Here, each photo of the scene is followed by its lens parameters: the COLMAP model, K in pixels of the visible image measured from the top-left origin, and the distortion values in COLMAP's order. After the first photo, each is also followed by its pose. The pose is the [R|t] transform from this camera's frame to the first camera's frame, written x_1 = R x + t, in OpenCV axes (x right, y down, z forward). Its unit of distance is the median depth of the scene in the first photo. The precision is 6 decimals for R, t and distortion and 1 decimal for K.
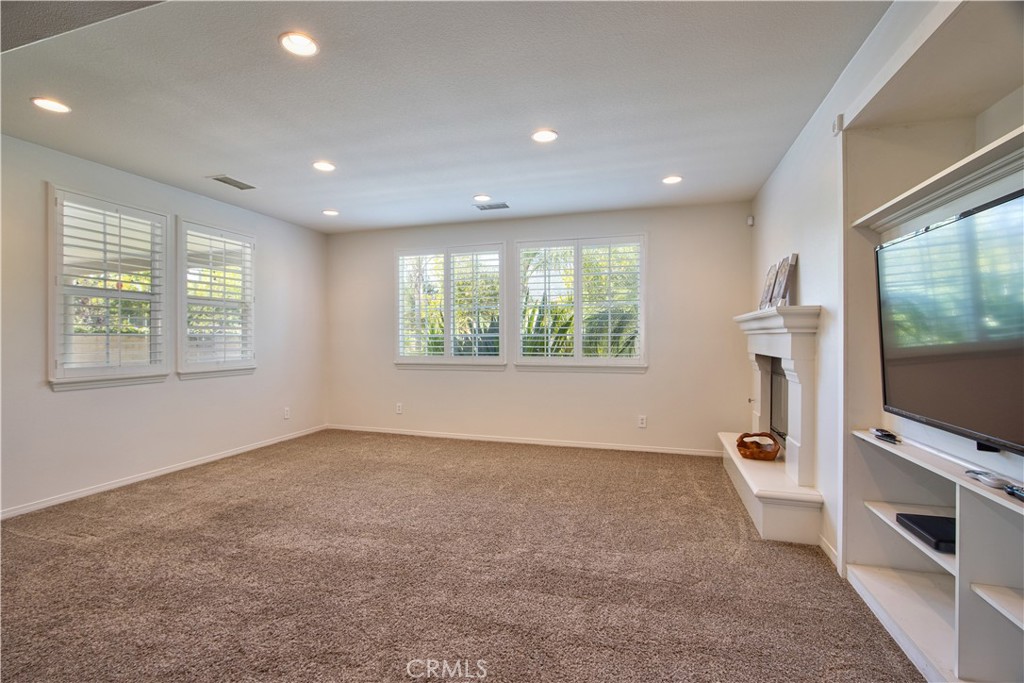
lens RADIAL K [[485.1, 0, 499.6], [0, 485.1, 344.6], [0, 0, 1]] dist [-0.021609, -0.000068]
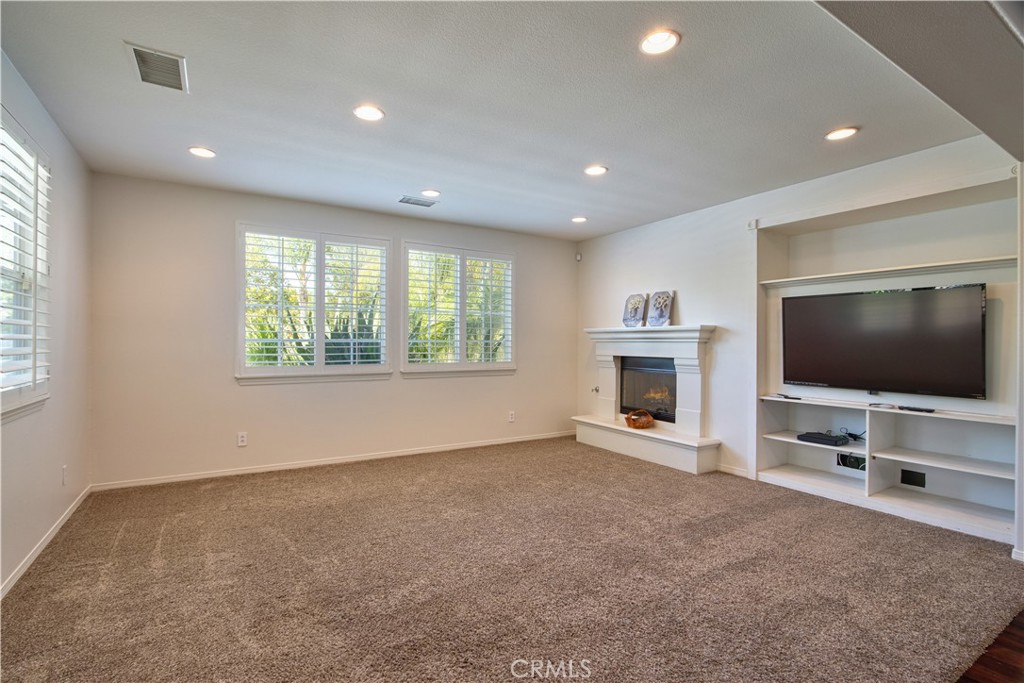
lens RADIAL K [[485.1, 0, 499.6], [0, 485.1, 344.6], [0, 0, 1]] dist [-0.021609, -0.000068]
pose [[0.644673, 0.003645, 0.764450, -0.655180], [0.007008, 0.999918, -0.010677, -0.000883], [-0.764426, 0.012240, 0.644595, 0.298988]]
